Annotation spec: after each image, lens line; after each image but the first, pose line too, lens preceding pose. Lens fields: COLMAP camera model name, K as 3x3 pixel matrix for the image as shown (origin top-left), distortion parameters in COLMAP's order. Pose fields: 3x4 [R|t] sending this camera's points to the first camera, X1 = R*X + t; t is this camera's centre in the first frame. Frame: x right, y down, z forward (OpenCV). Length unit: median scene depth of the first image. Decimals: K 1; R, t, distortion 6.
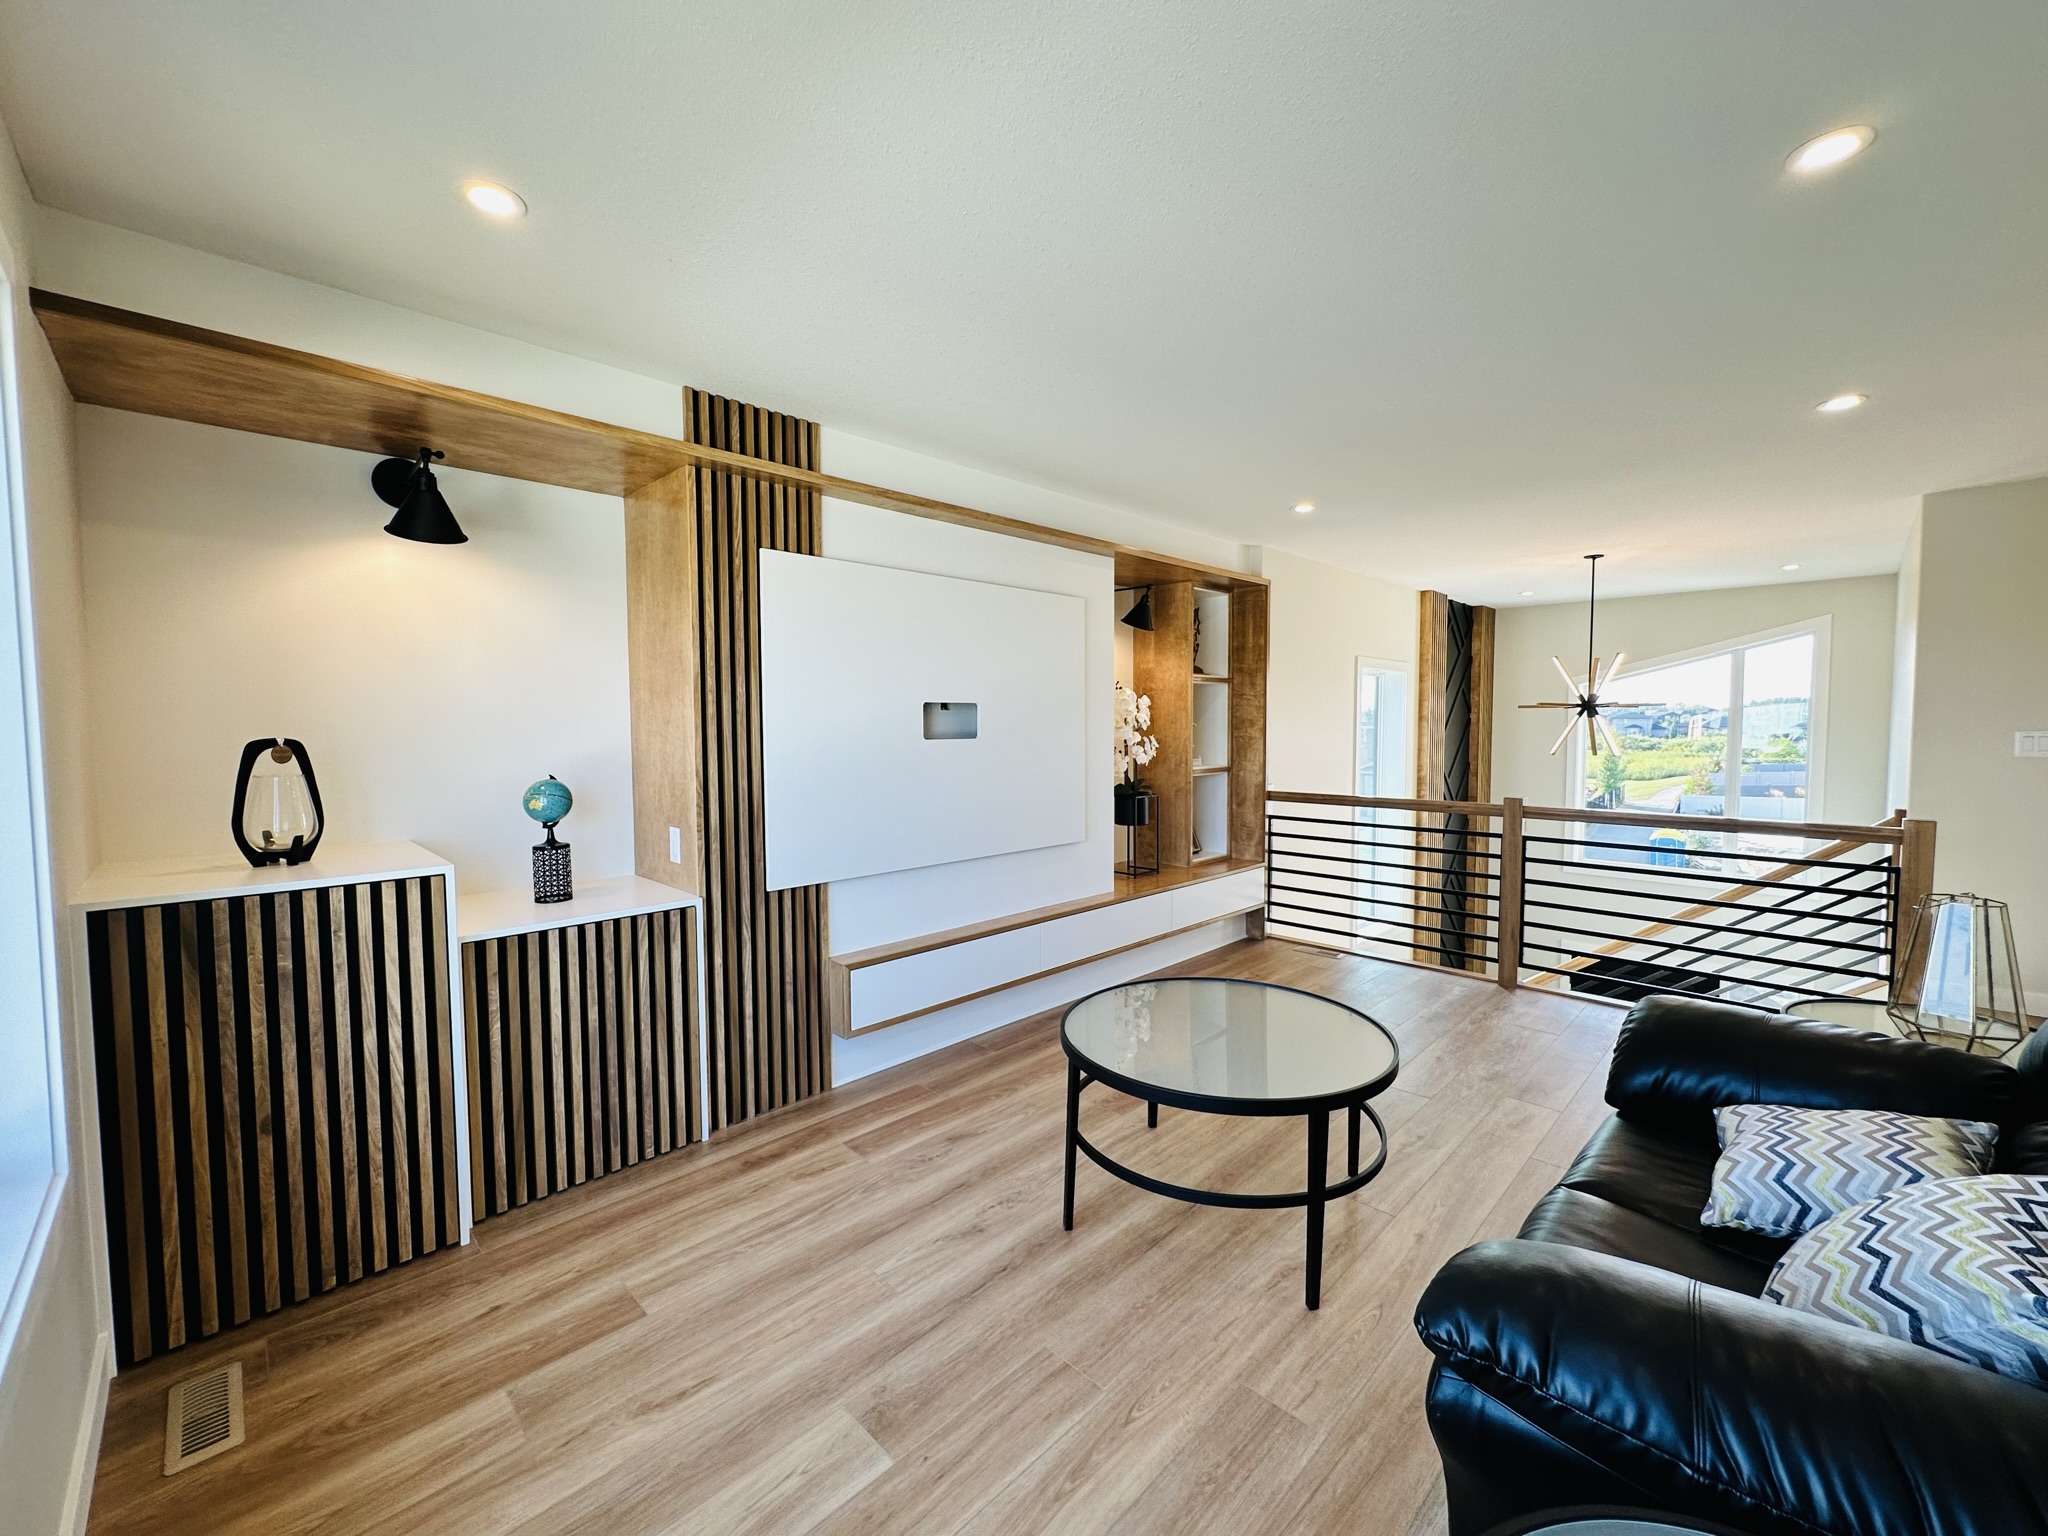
lens RADIAL K [[815.5, 0, 1024.0], [0, 815.5, 768.0], [0, 0, 1]] dist [-0.002029, -0.000156]
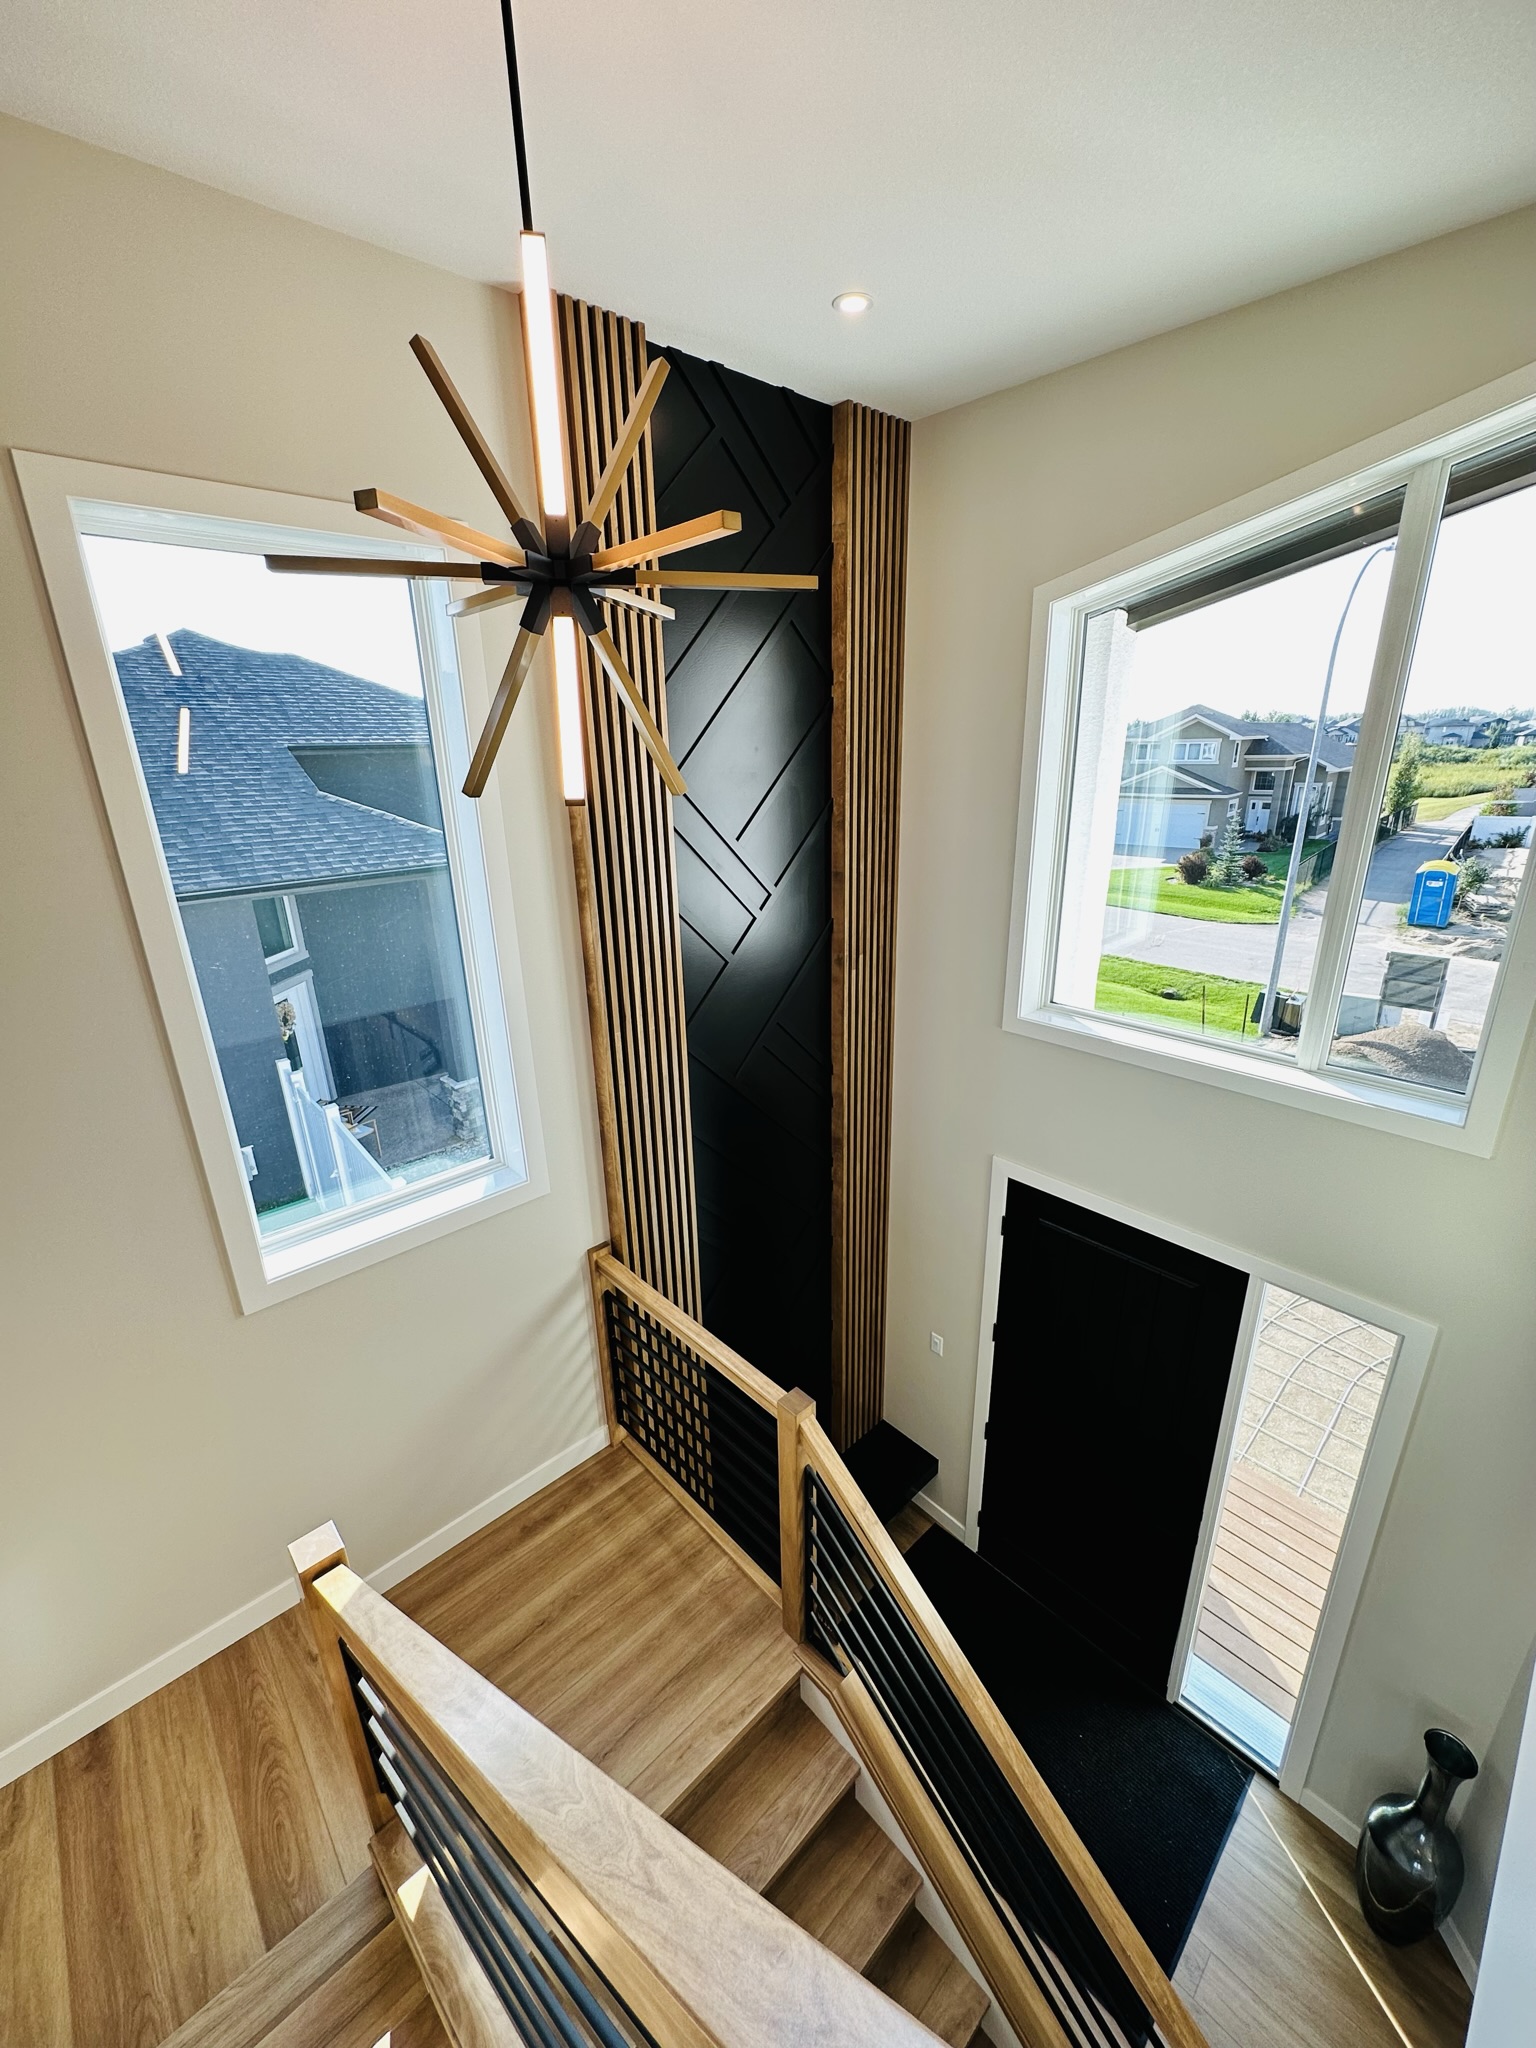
lens RADIAL K [[815.5, 0, 768.0], [0, 815.5, 1024.0], [0, 0, 1]] dist [-0.002029, -0.000156]
pose [[0.999426, -0.004725, -0.033541, 1.232489], [0.013730, 0.961742, 0.273612, -0.025540], [0.030965, -0.273916, 0.961255, 1.193349]]
